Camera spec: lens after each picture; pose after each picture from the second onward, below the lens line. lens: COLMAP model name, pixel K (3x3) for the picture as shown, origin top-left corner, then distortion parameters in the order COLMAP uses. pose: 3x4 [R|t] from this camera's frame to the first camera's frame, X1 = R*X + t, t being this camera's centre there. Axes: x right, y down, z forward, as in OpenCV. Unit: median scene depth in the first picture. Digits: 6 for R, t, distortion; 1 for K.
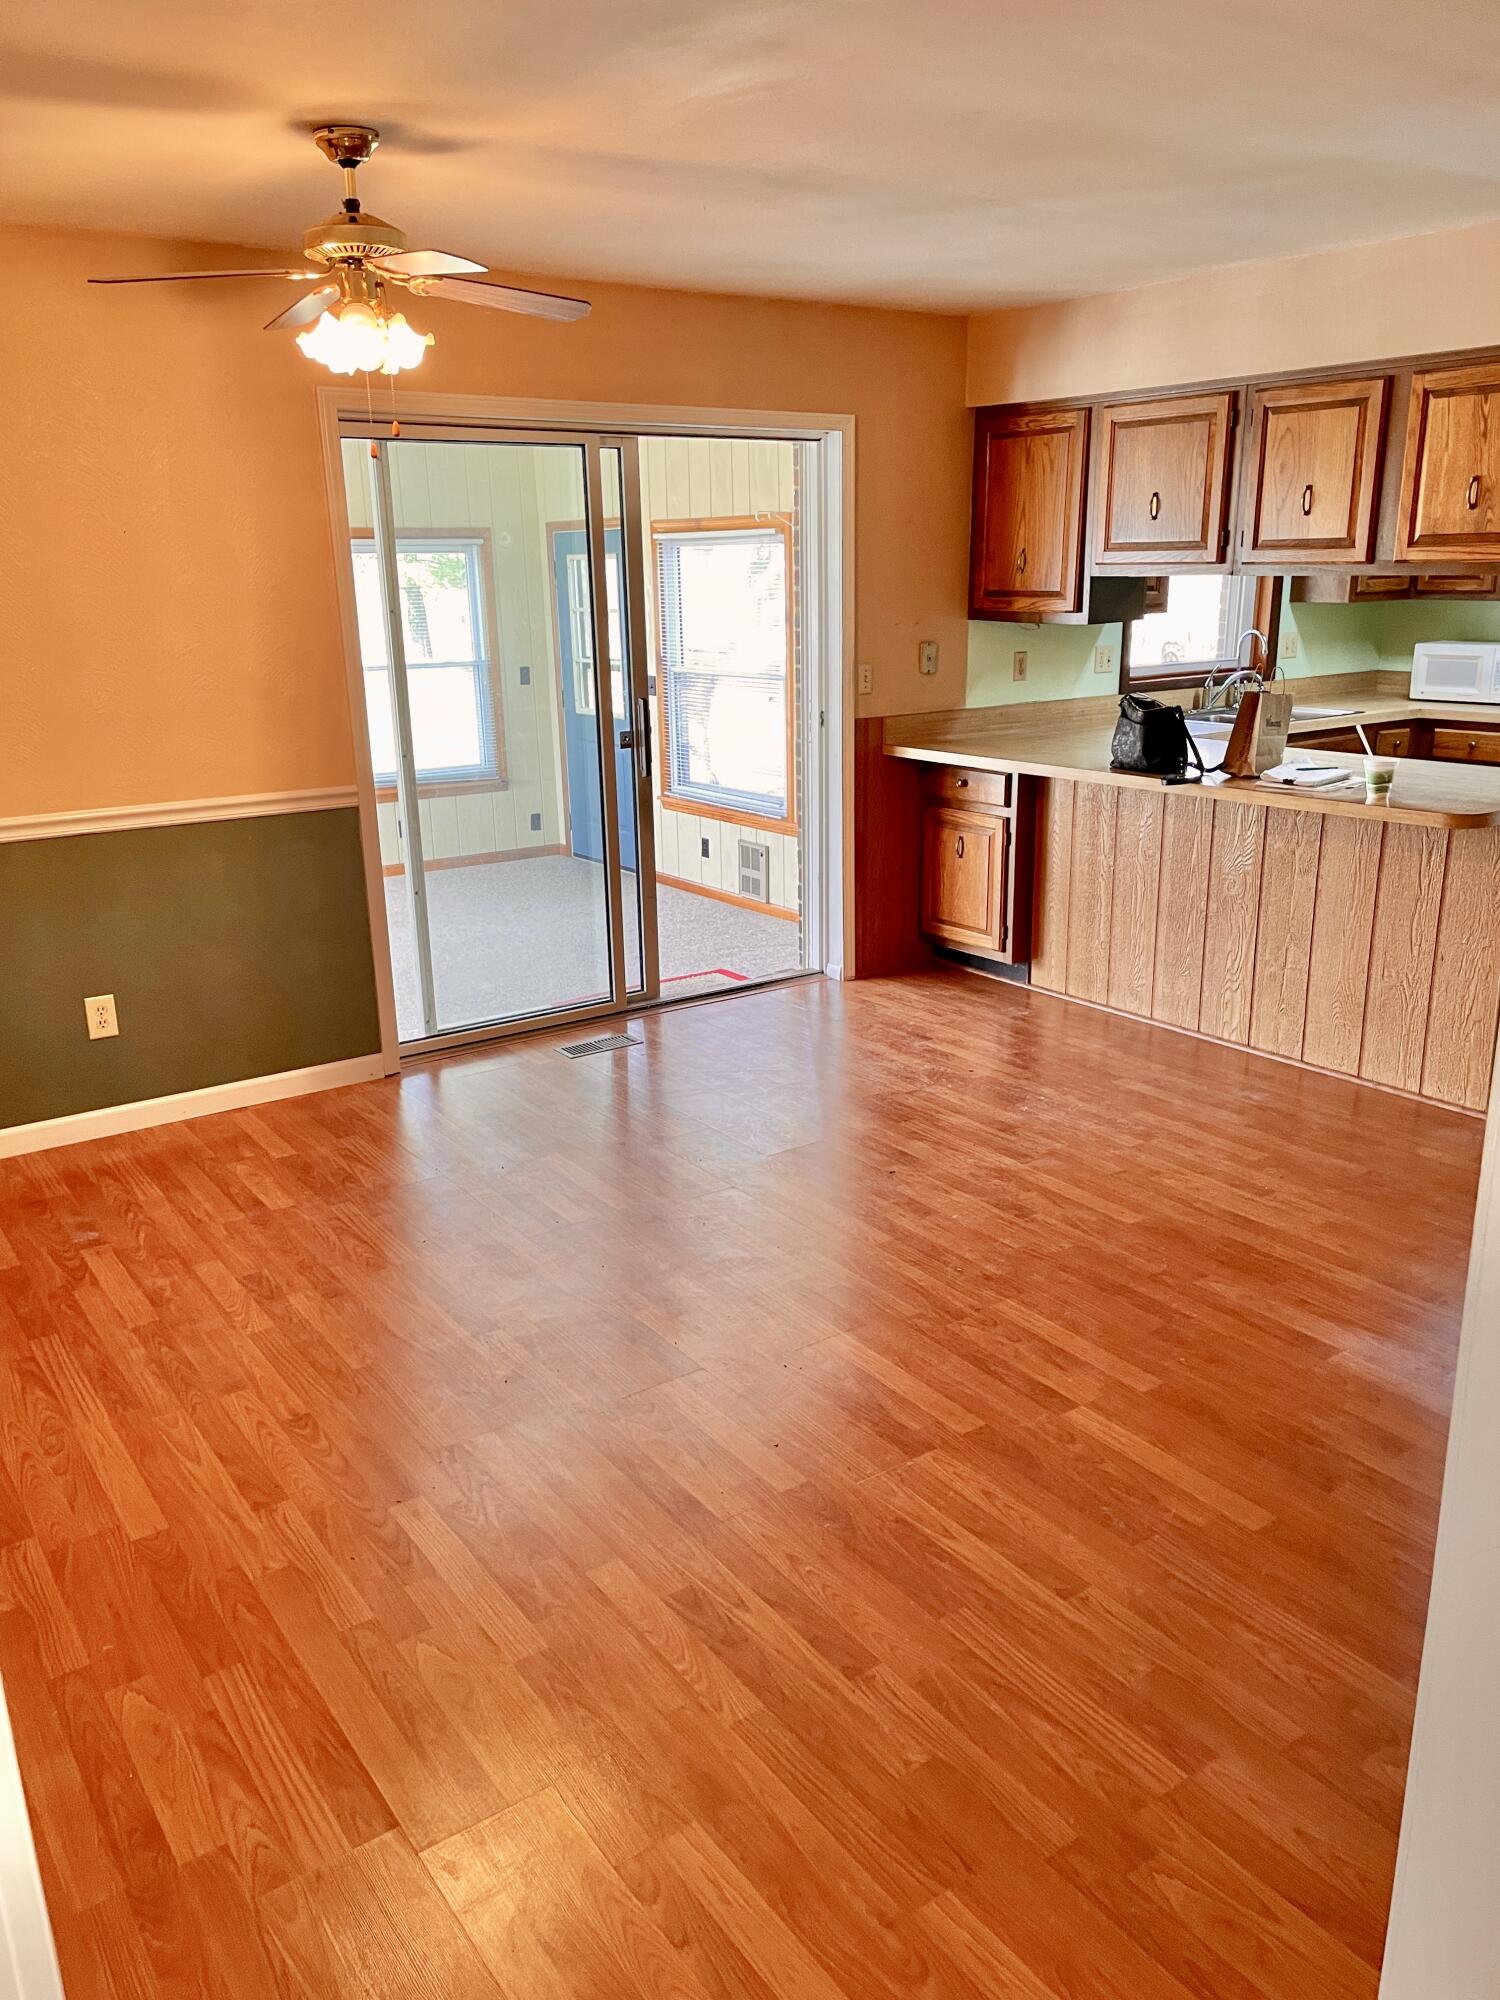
lens RADIAL K [[1478.2, 0, 750.0], [0, 1478.2, 1000.0], [0, 0, 1]] dist [0.108902, -0.142864]
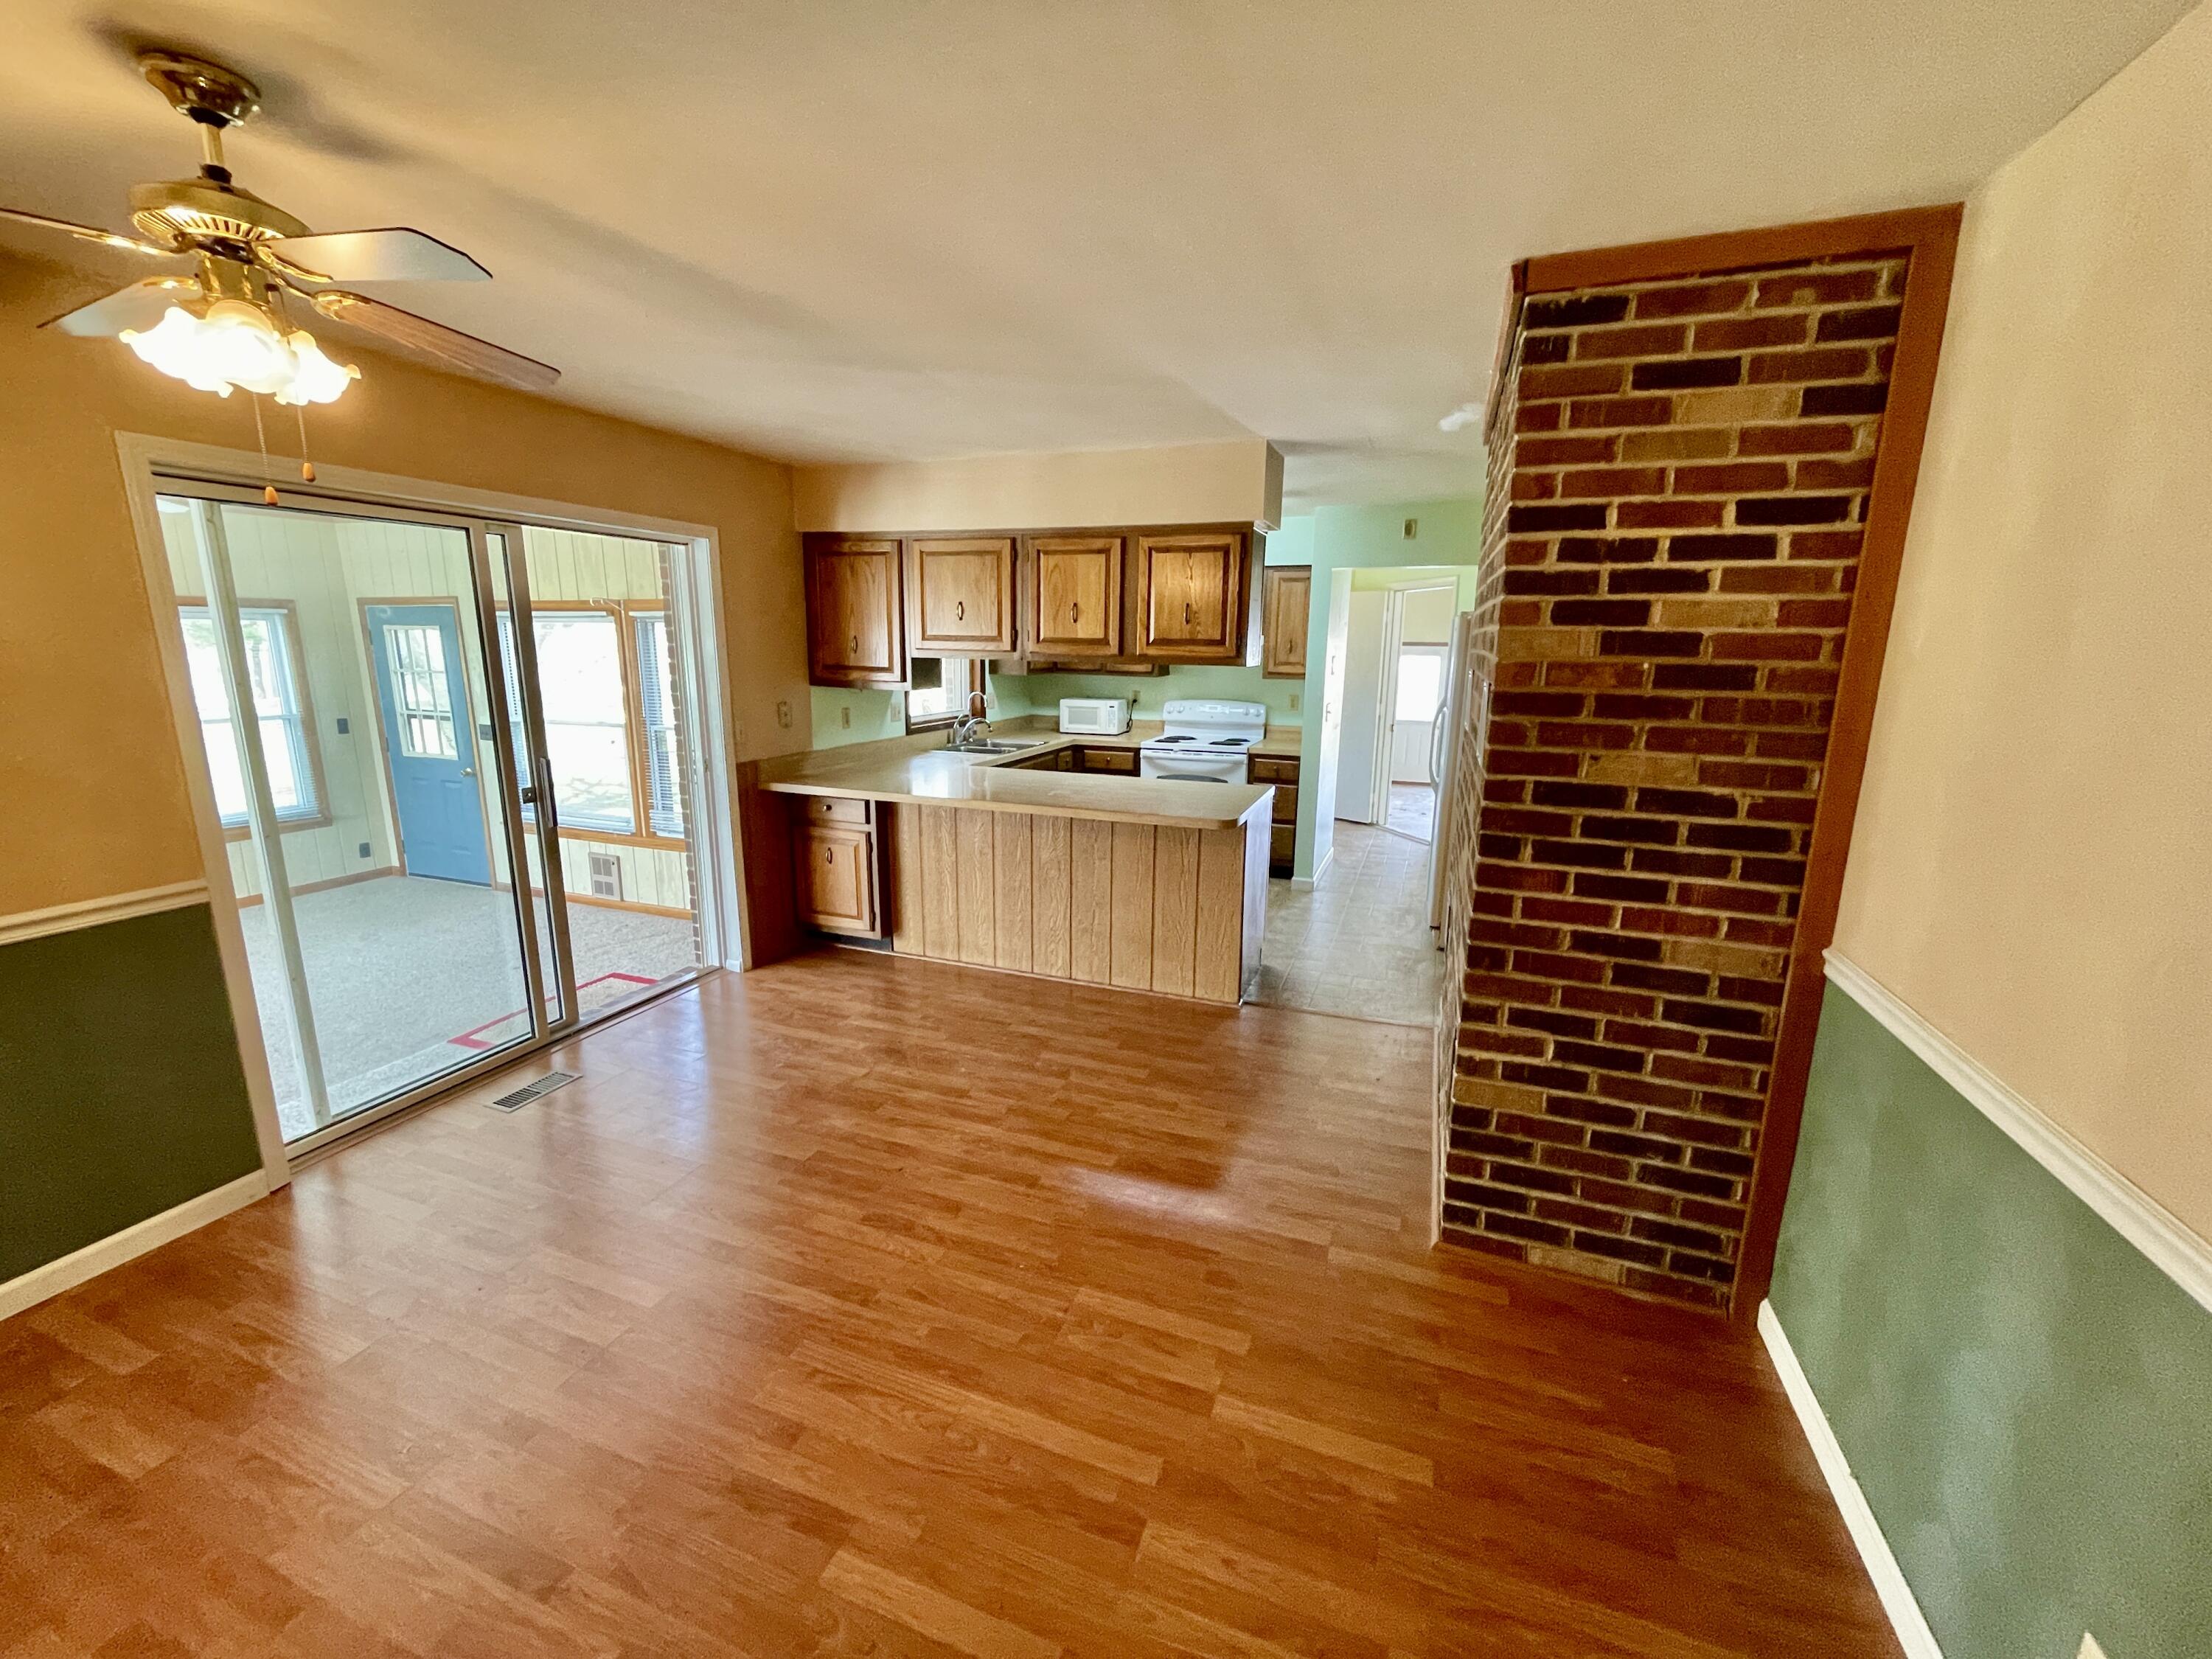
lens RADIAL K [[889.9, 0, 1106.0], [0, 889.9, 829.5], [0, 0, 1]] dist [0.001420, -0.000194]
pose [[0.830928, -0.089198, 0.549183, -0.090098], [0.131484, 0.990588, -0.038047, -0.068650], [-0.540621, 0.103823, 0.834835, 0.226221]]
